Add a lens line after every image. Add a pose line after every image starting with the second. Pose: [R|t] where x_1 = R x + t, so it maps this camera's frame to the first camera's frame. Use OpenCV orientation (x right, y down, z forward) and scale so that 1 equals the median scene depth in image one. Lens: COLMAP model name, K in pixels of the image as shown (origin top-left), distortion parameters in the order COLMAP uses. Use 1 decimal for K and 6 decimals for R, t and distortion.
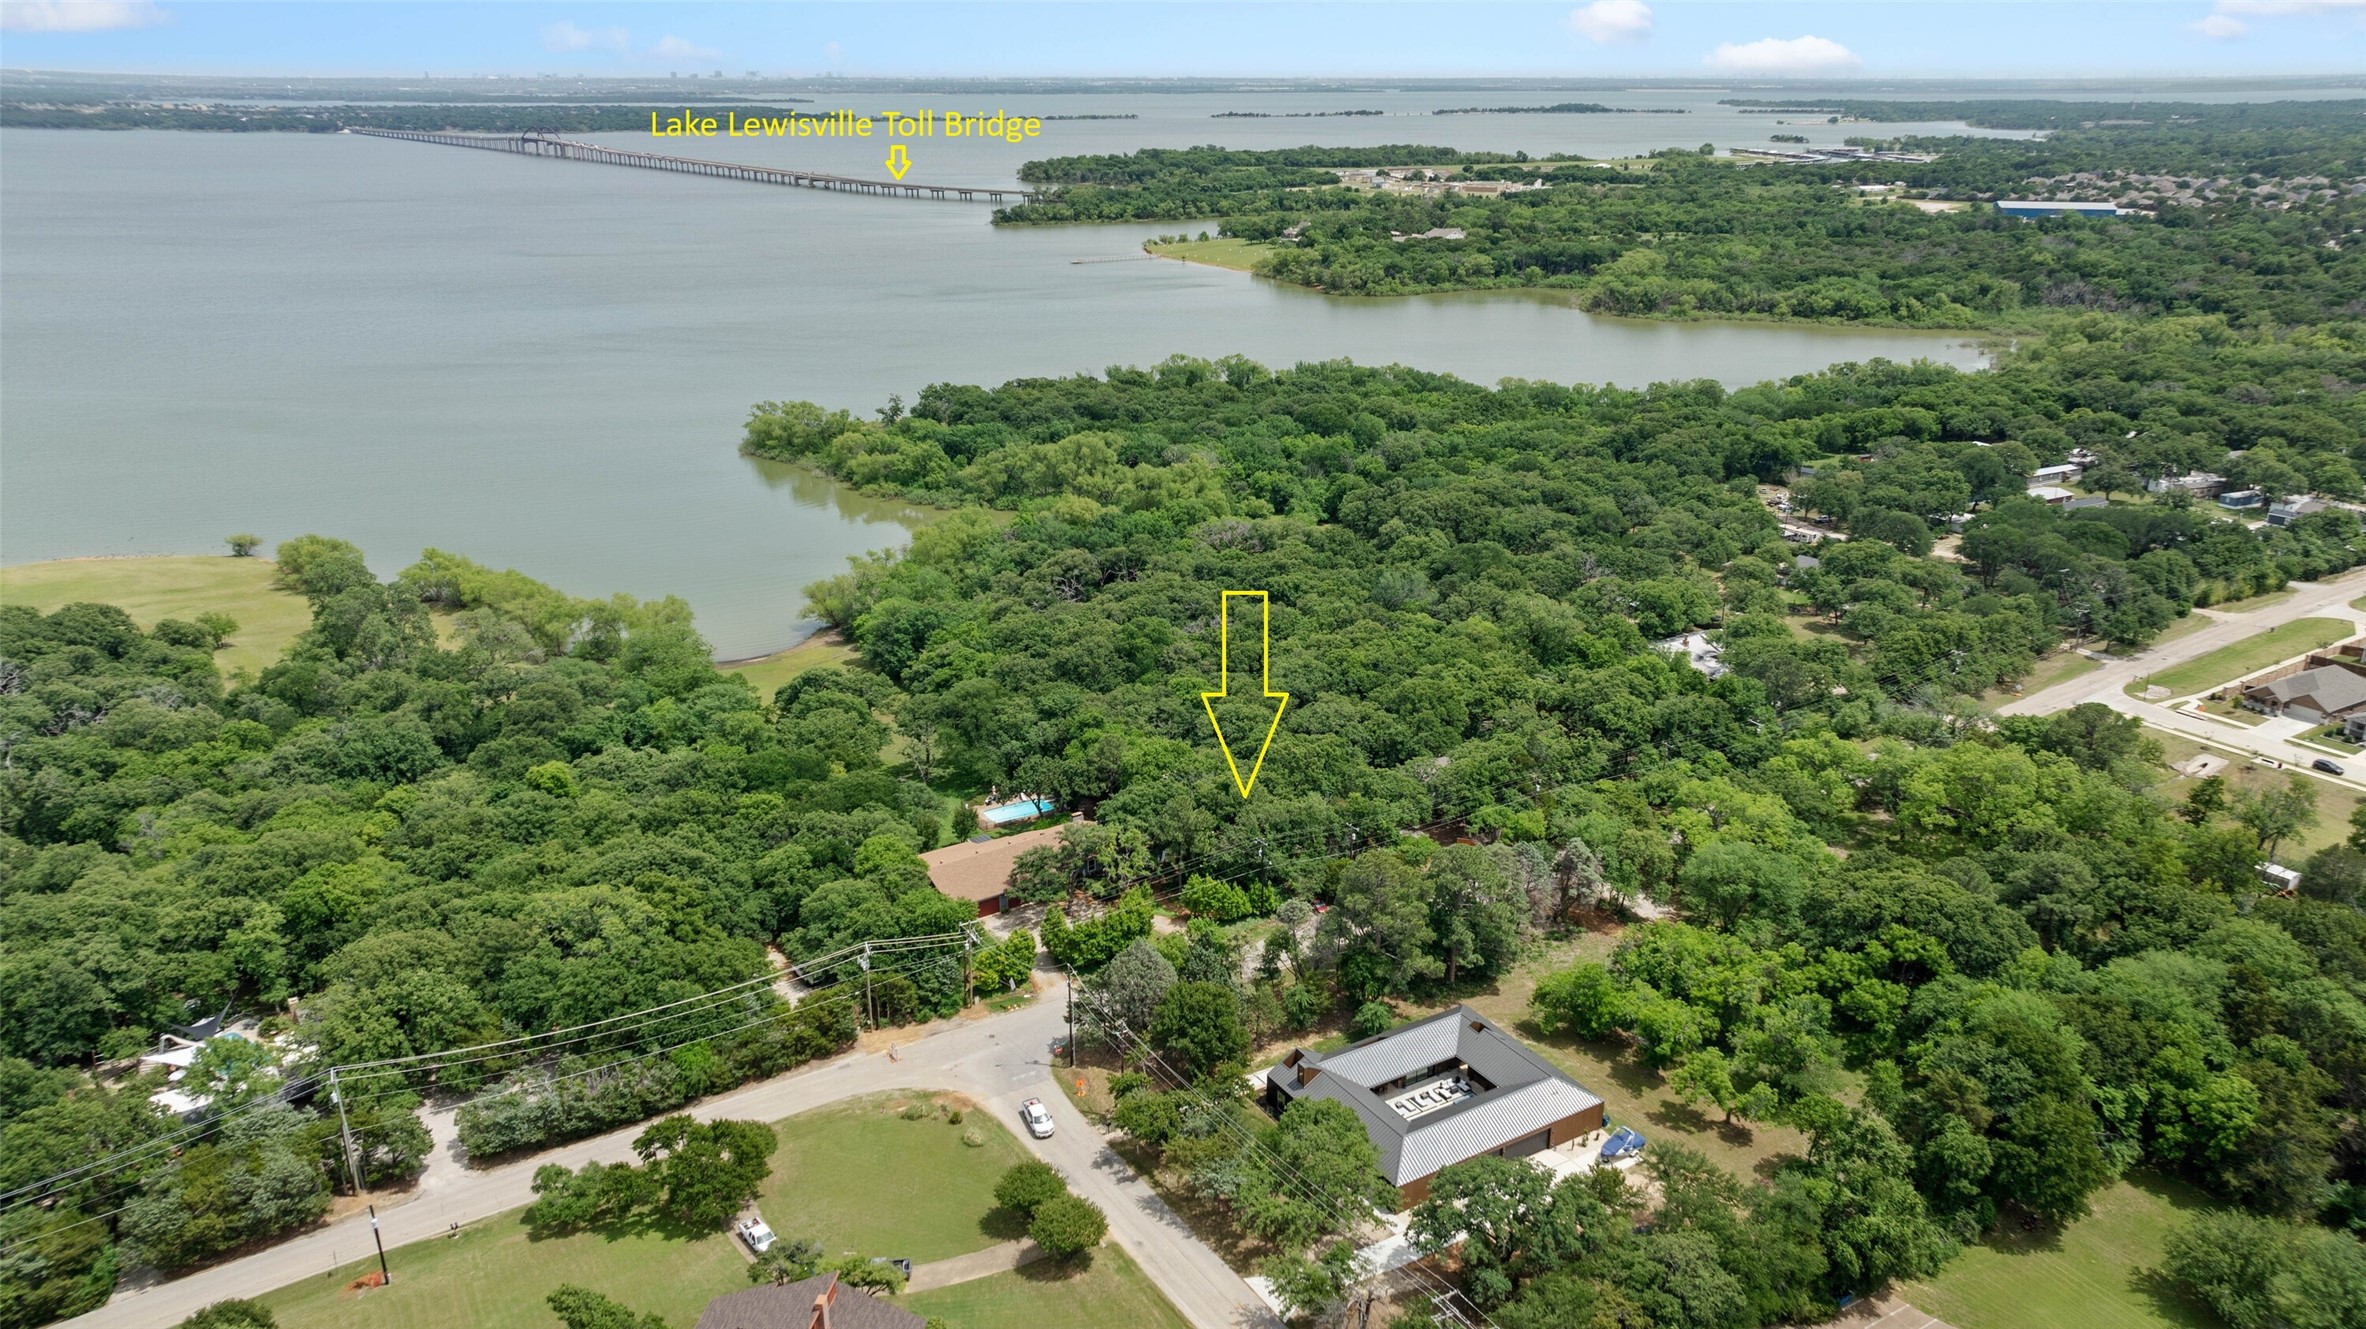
lens RADIAL K [[1703.8, 0, 1177.7], [0, 1703.8, 621.5], [0, 0, 1]] dist [0.007961, 0.005448]
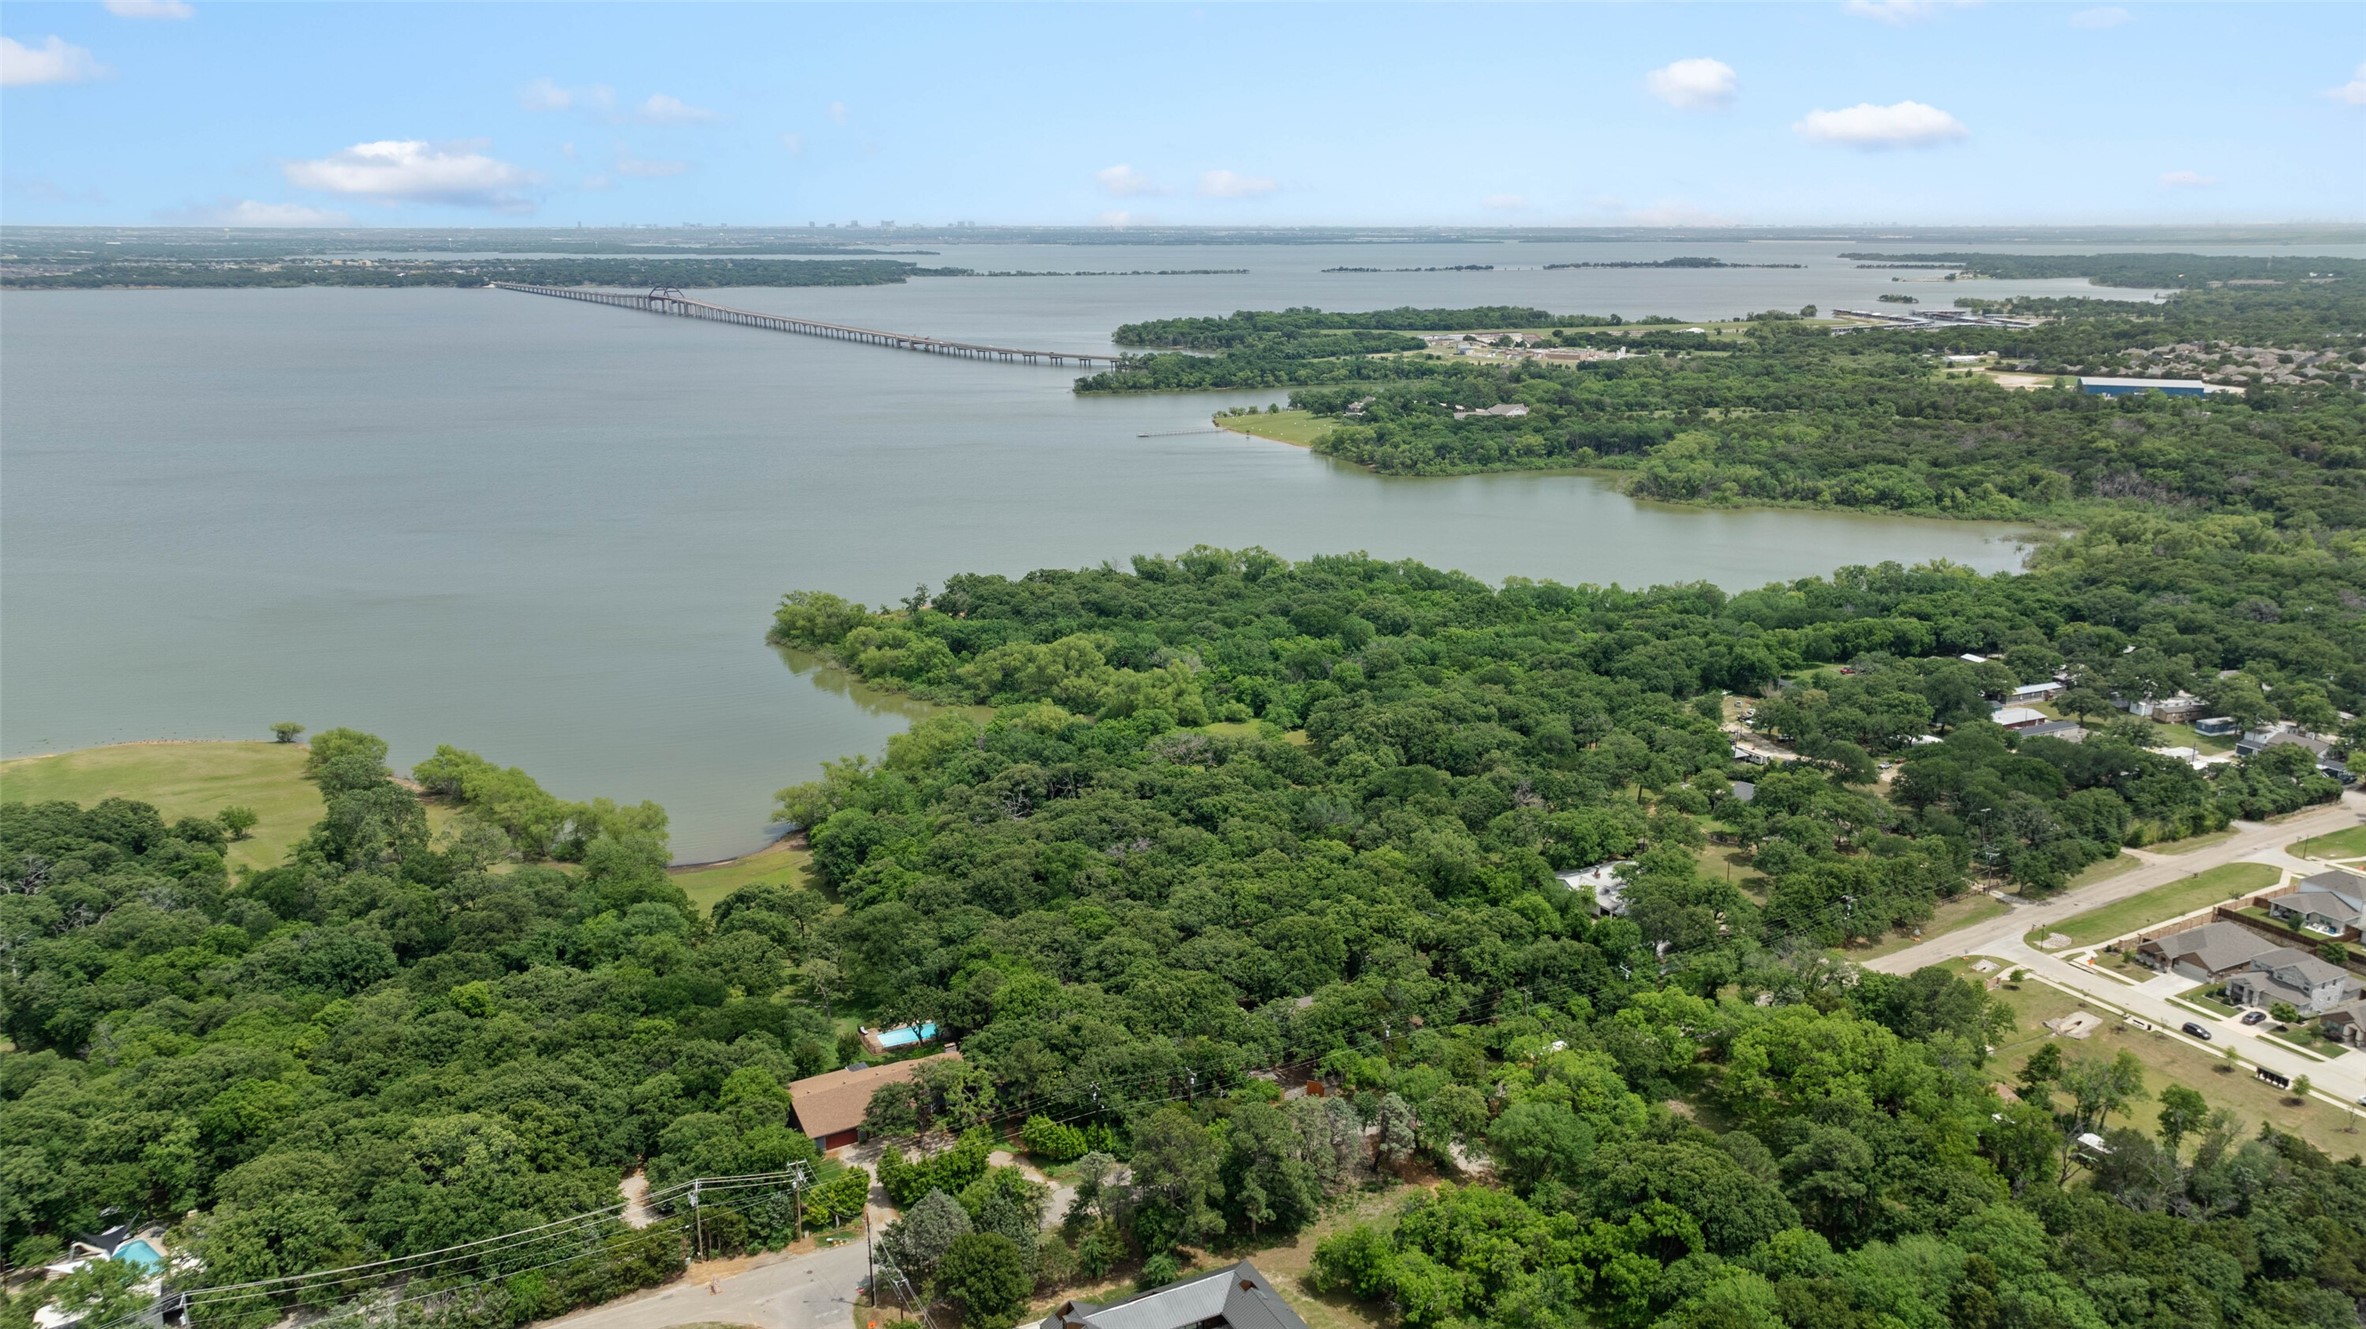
lens RADIAL K [[1703.8, 0, 1177.7], [0, 1703.8, 621.5], [0, 0, 1]] dist [0.007961, 0.005448]
pose [[0.997557, 0.019162, -0.067173, 0.101517], [-0.024567, 0.996445, -0.080580, -0.046936], [0.065390, 0.082033, 0.994482, -0.054468]]
